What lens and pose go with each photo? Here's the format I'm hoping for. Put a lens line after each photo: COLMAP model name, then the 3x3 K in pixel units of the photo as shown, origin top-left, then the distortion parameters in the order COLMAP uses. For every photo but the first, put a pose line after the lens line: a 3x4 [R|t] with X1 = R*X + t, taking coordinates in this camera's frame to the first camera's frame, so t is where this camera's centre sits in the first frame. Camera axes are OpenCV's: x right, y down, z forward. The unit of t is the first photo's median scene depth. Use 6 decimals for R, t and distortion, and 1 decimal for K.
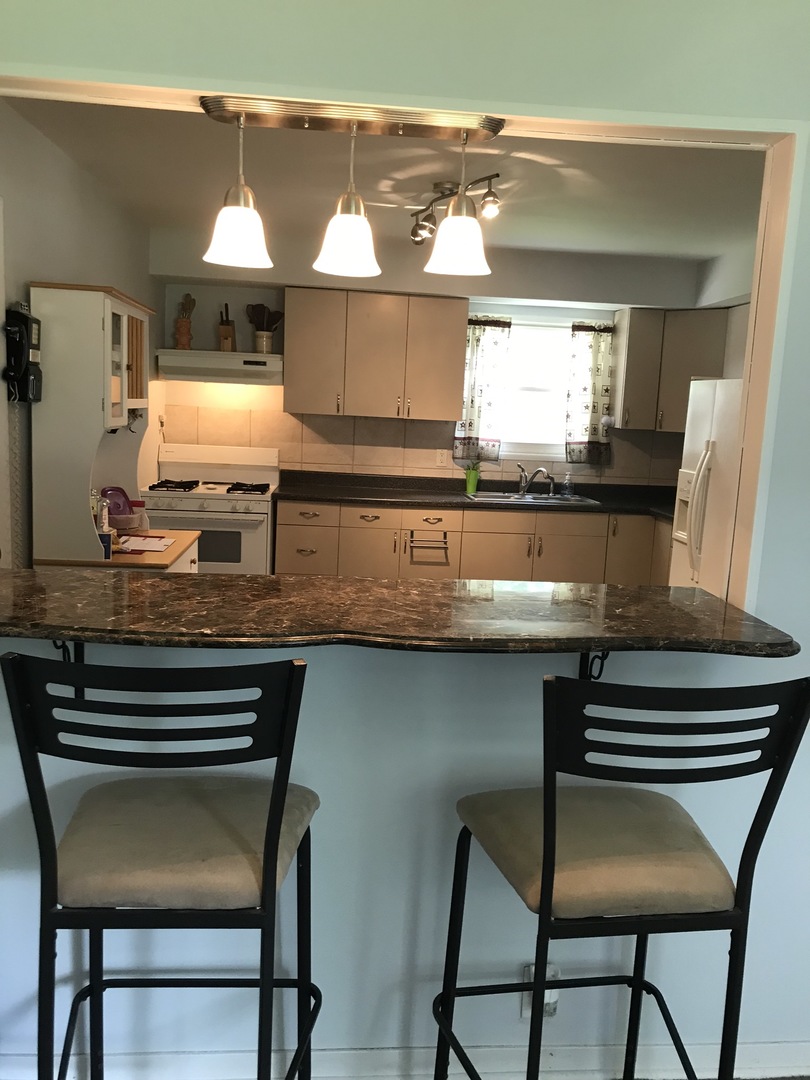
lens RADIAL K [[912.0, 0, 402.4], [0, 912.0, 548.4], [0, 0, 1]] dist [0.047098, -0.095560]
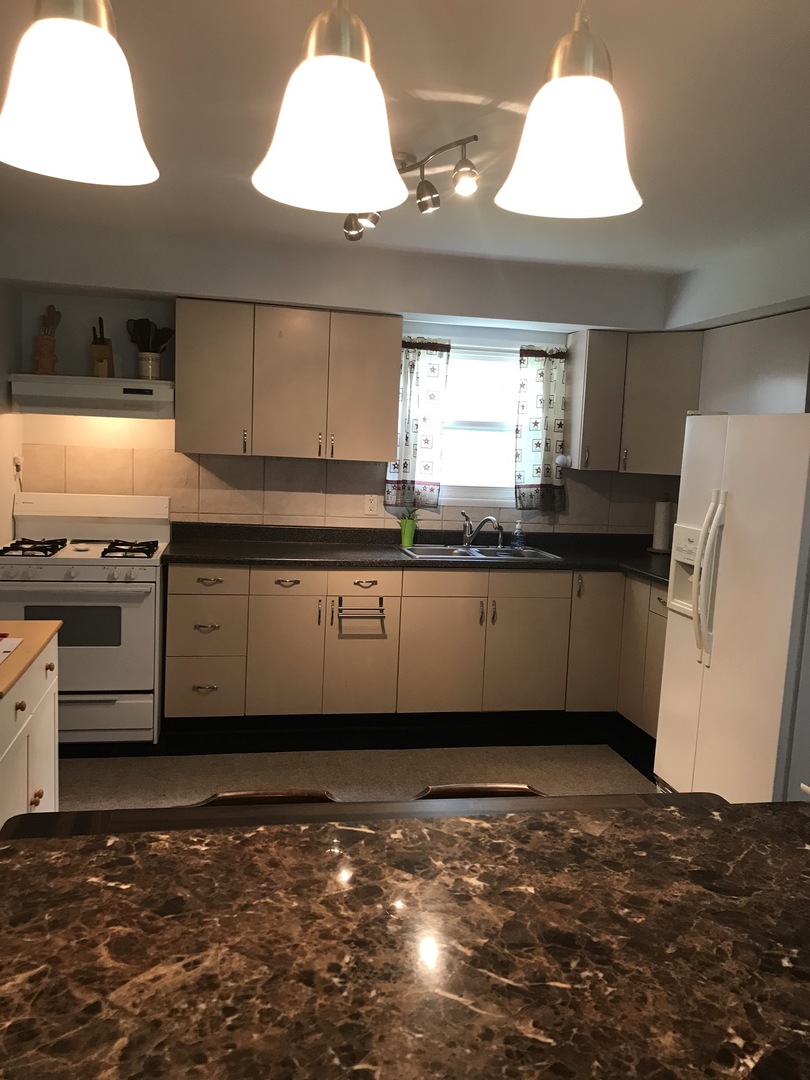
lens RADIAL K [[912.0, 0, 415.1], [0, 912.0, 540.7], [0, 0, 1]] dist [0.047098, -0.095560]
pose [[0.991723, -0.016945, 0.127275, -0.024997], [0.021781, 0.999089, -0.036703, -0.037244], [-0.126537, 0.039172, 0.991188, 0.178694]]
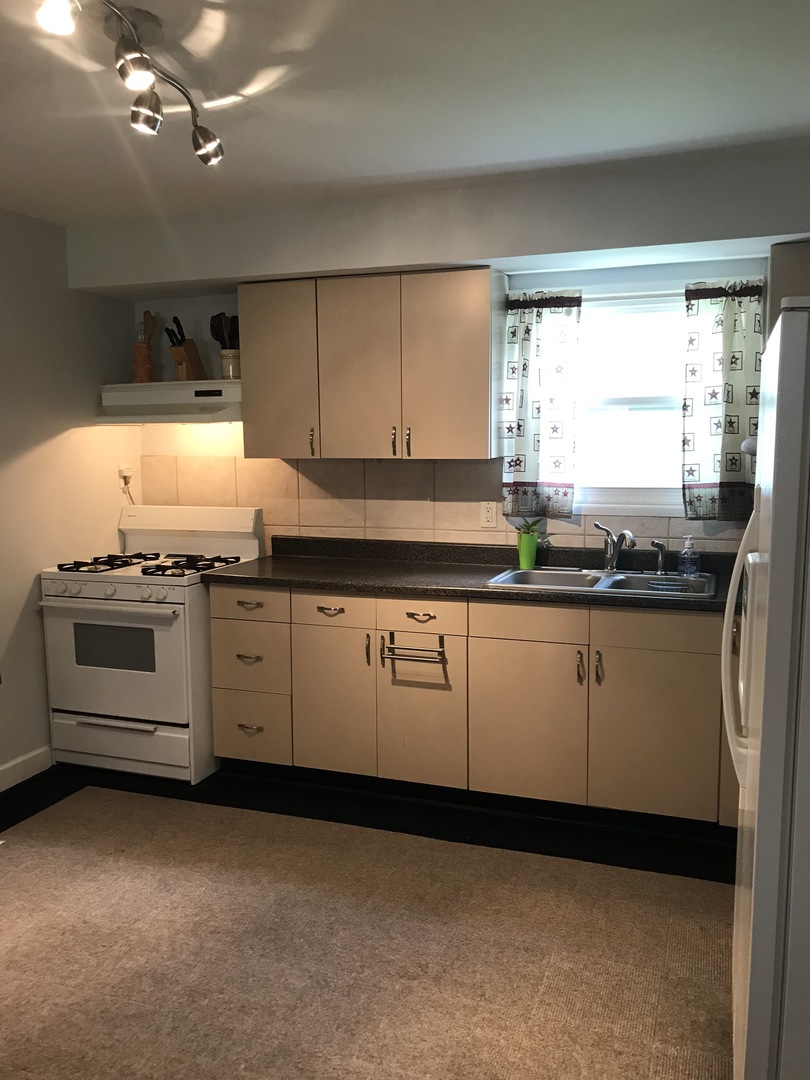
lens RADIAL K [[912.0, 0, 401.4], [0, 912.0, 536.6], [0, 0, 1]] dist [0.047098, -0.095560]
pose [[0.904960, -0.009820, -0.425384, 0.282152], [-0.013507, 0.998567, -0.051786, -0.051941], [0.425283, 0.052610, 0.903530, 0.405791]]
